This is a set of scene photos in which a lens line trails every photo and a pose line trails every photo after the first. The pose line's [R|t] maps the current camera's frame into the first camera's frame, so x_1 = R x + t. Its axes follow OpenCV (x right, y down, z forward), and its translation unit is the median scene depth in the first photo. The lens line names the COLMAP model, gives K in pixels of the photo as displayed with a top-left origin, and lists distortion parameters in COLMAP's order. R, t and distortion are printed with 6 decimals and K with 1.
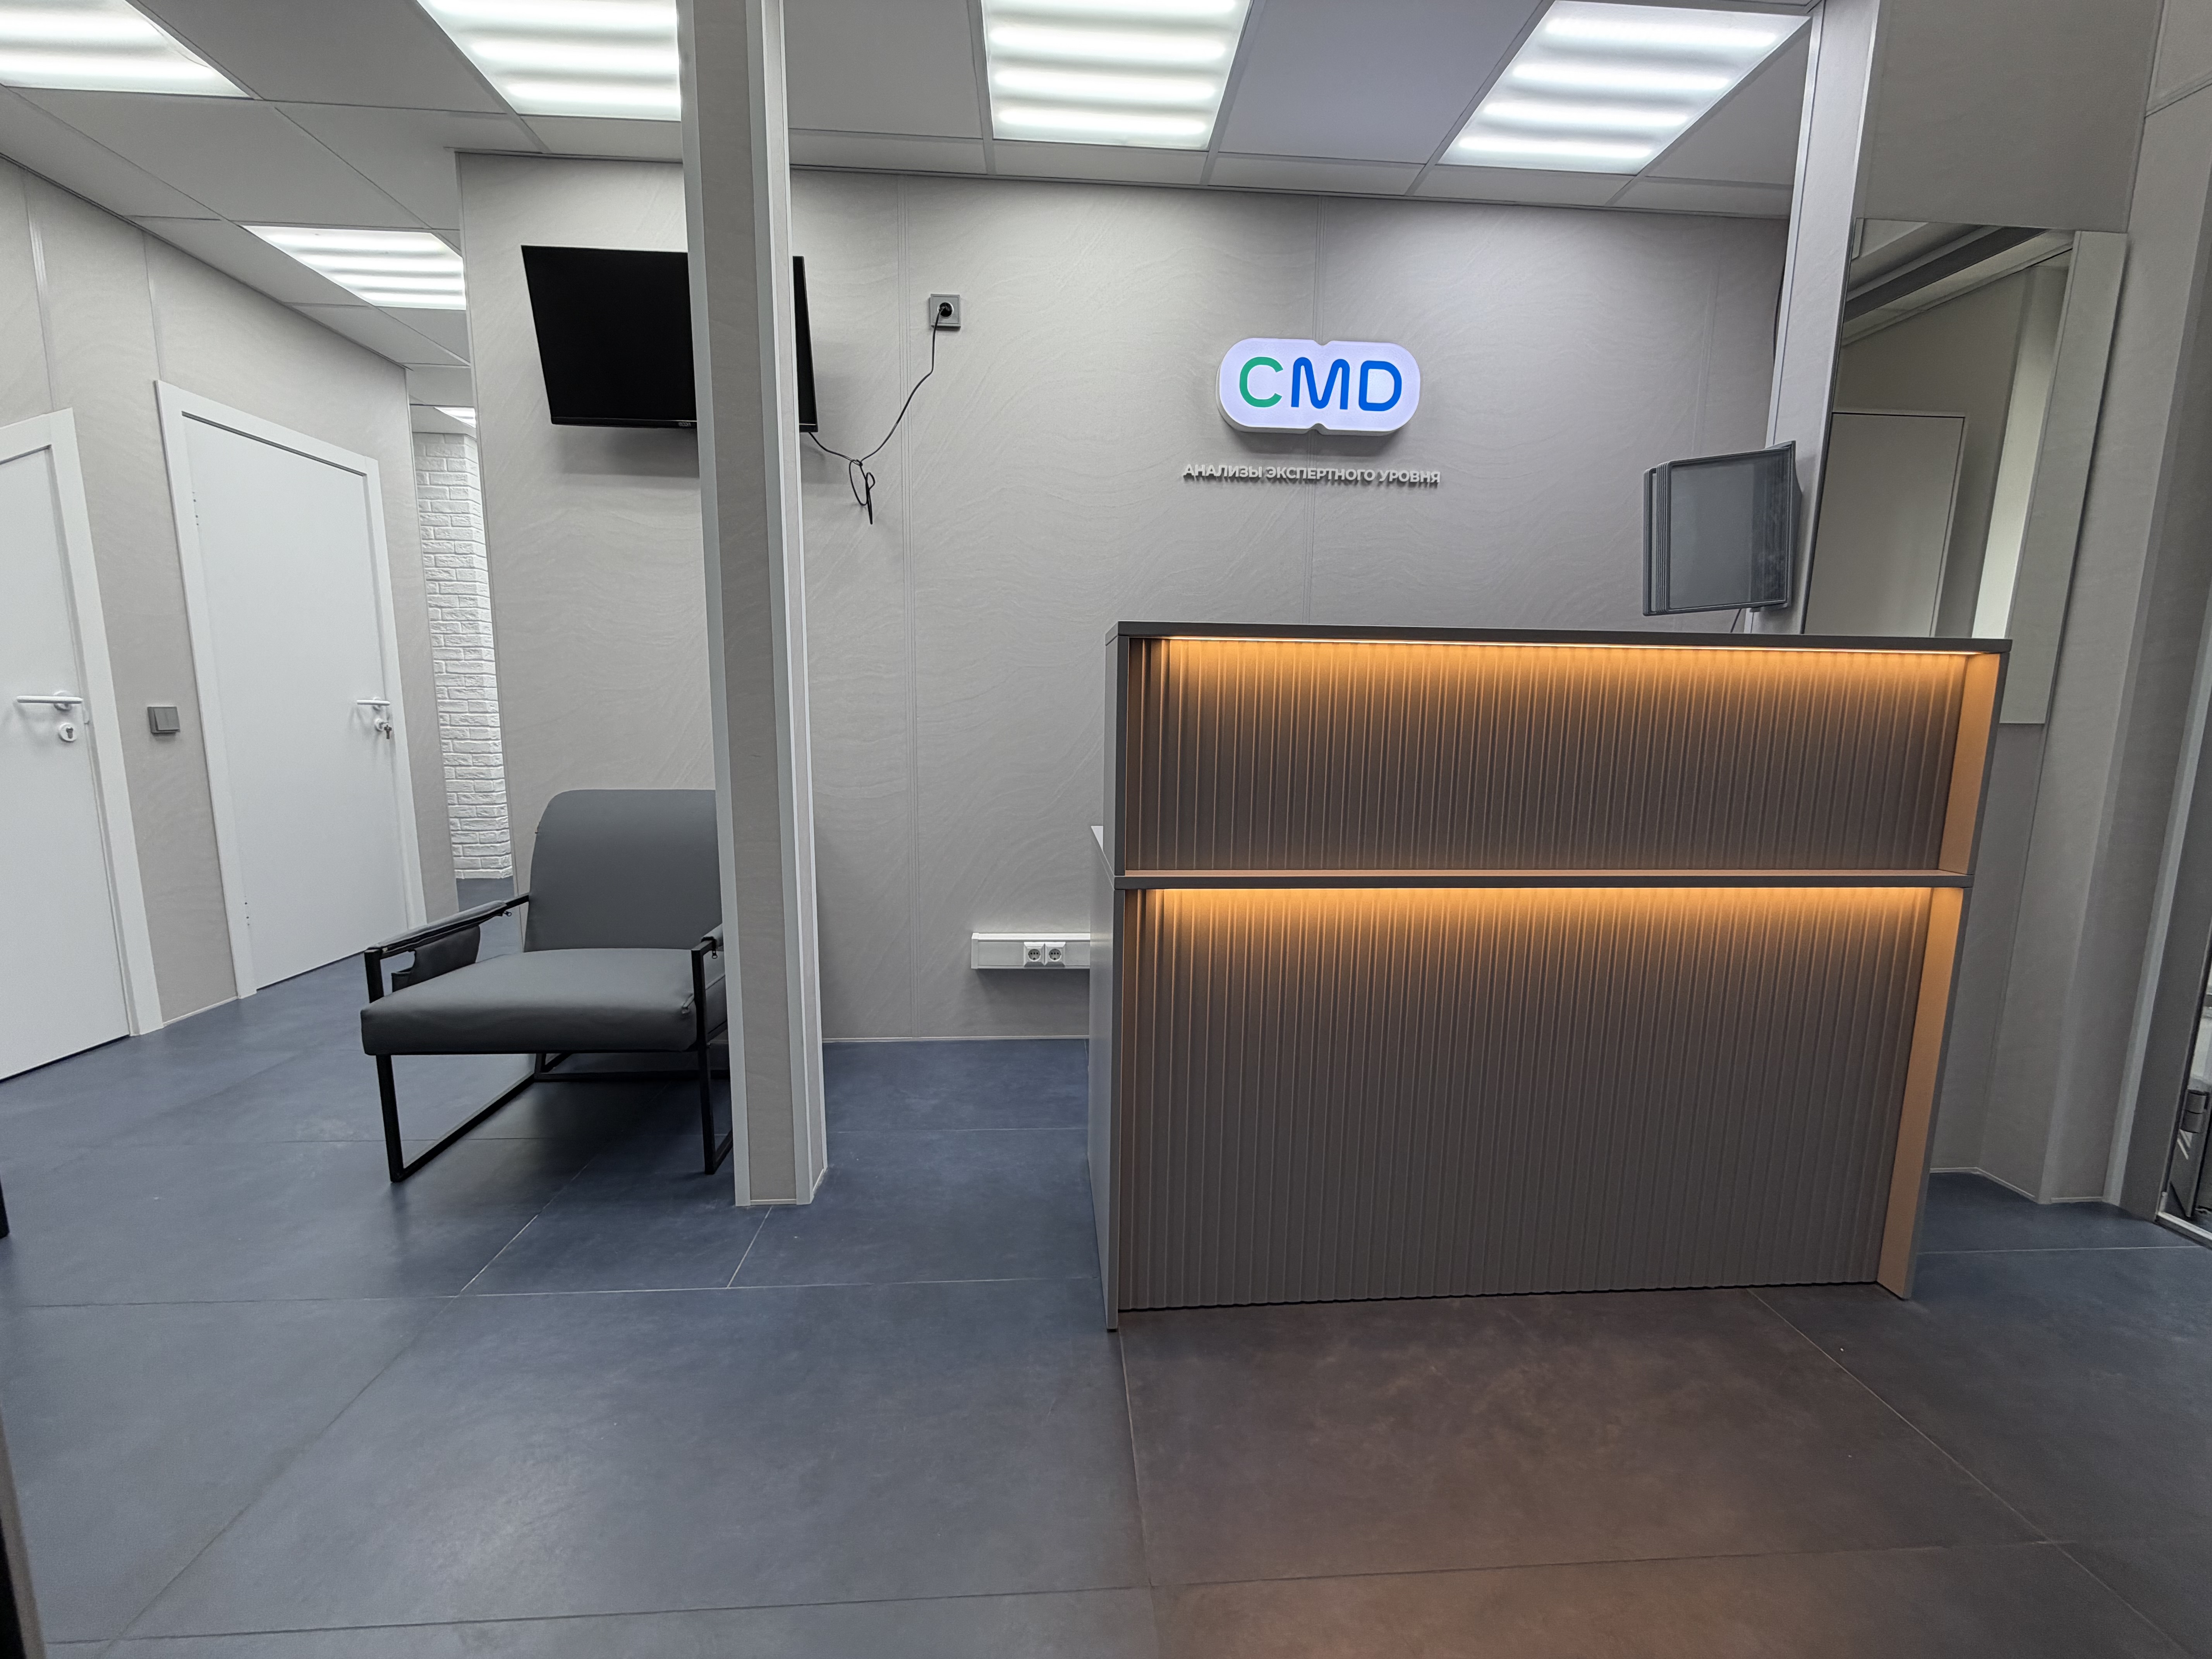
lens RADIAL K [[880.9, 0, 1102.5], [0, 880.9, 834.0], [0, 0, 1]] dist [-0.000351, -0.000067]
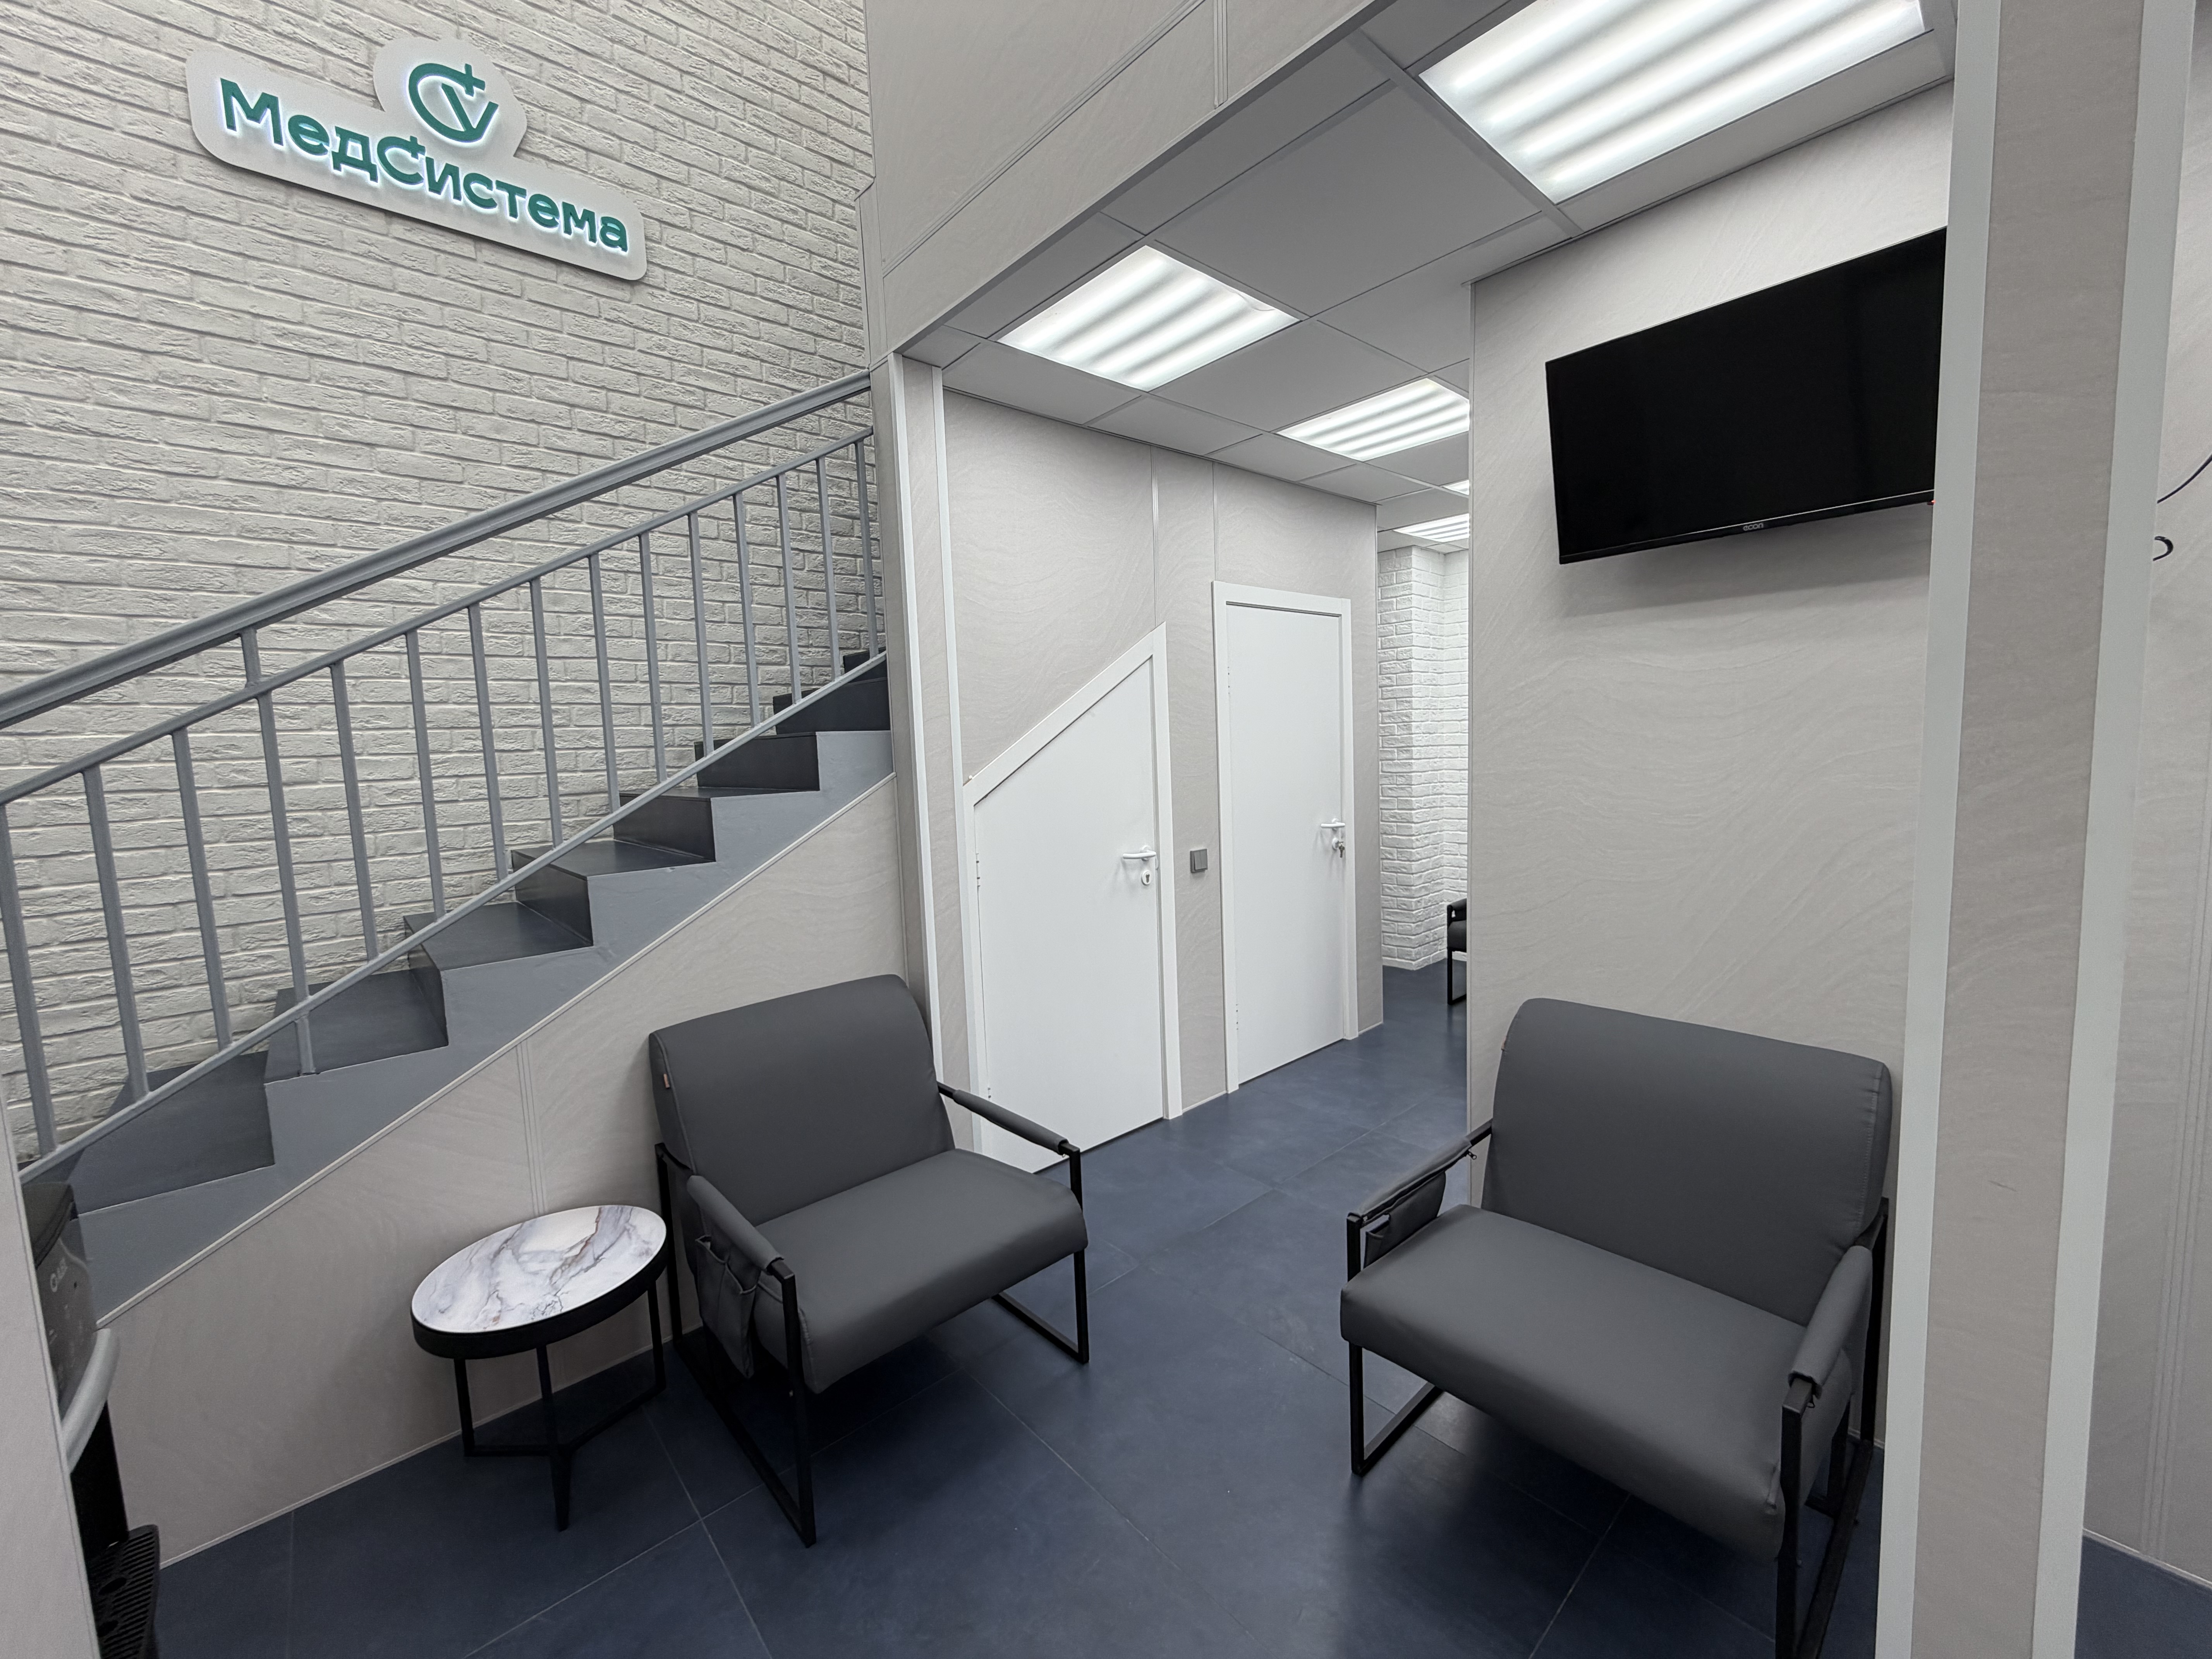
lens RADIAL K [[880.9, 0, 1102.5], [0, 880.9, 834.0], [0, 0, 1]] dist [-0.000351, -0.000067]
pose [[0.613854, 0.044320, -0.788174, -0.206883], [-0.063564, 0.997956, 0.006610, -0.174970], [0.786856, 0.046042, 0.615416, 0.158221]]
